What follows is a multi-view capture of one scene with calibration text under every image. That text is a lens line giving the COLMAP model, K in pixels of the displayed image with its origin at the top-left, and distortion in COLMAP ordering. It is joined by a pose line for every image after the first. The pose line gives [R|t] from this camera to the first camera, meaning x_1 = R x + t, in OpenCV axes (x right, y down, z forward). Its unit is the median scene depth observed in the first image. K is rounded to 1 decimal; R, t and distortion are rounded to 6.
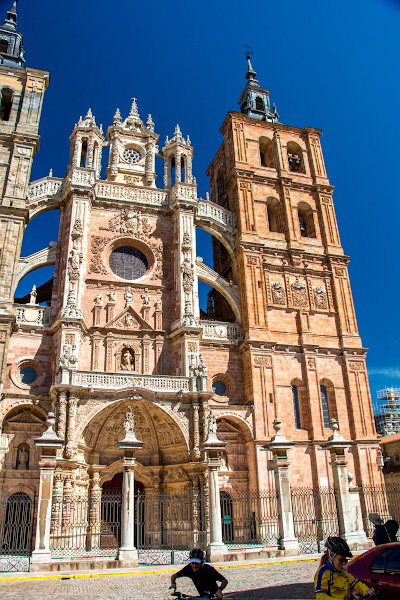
lens RADIAL K [[488.9, 0, 198.0], [0, 488.9, 305.2], [0, 0, 1]] dist [-0.188122, 0.166679]
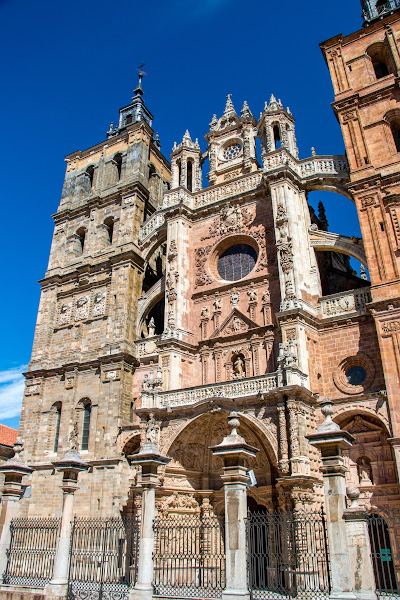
lens RADIAL K [[488.9, 0, 198.0], [0, 488.9, 305.2], [0, 0, 1]] dist [-0.188122, 0.166679]
pose [[0.689332, -0.301875, -0.658554, 0.405605], [0.268835, 0.950729, -0.154407, 0.116647], [0.672718, -0.070605, 0.736522, 0.294074]]
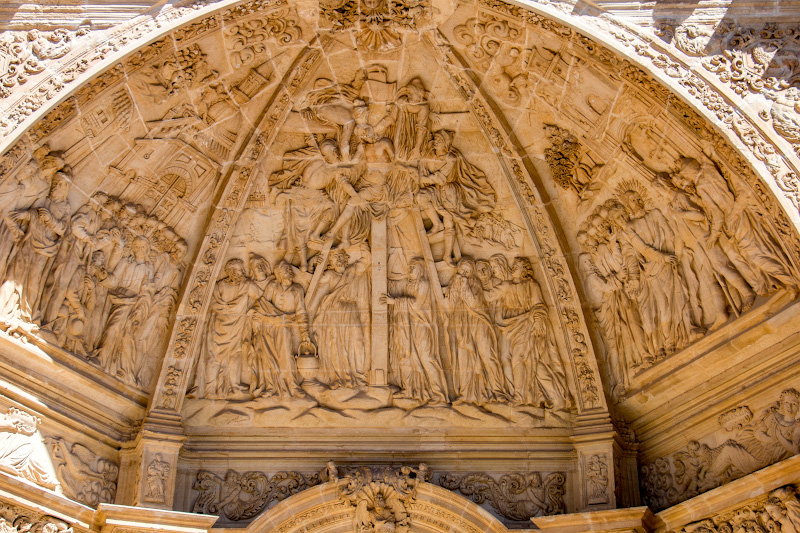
lens RADIAL K [[1249.6, 0, 400.0], [0, 1249.6, 266.5], [0, 0, 1]] dist [0.013229, 0.064024]
pose [[0.941200, -0.111493, -0.318924, -0.018280], [0.089461, 0.992529, -0.082964, 0.253939], [0.325791, 0.049554, 0.944142, 0.572526]]
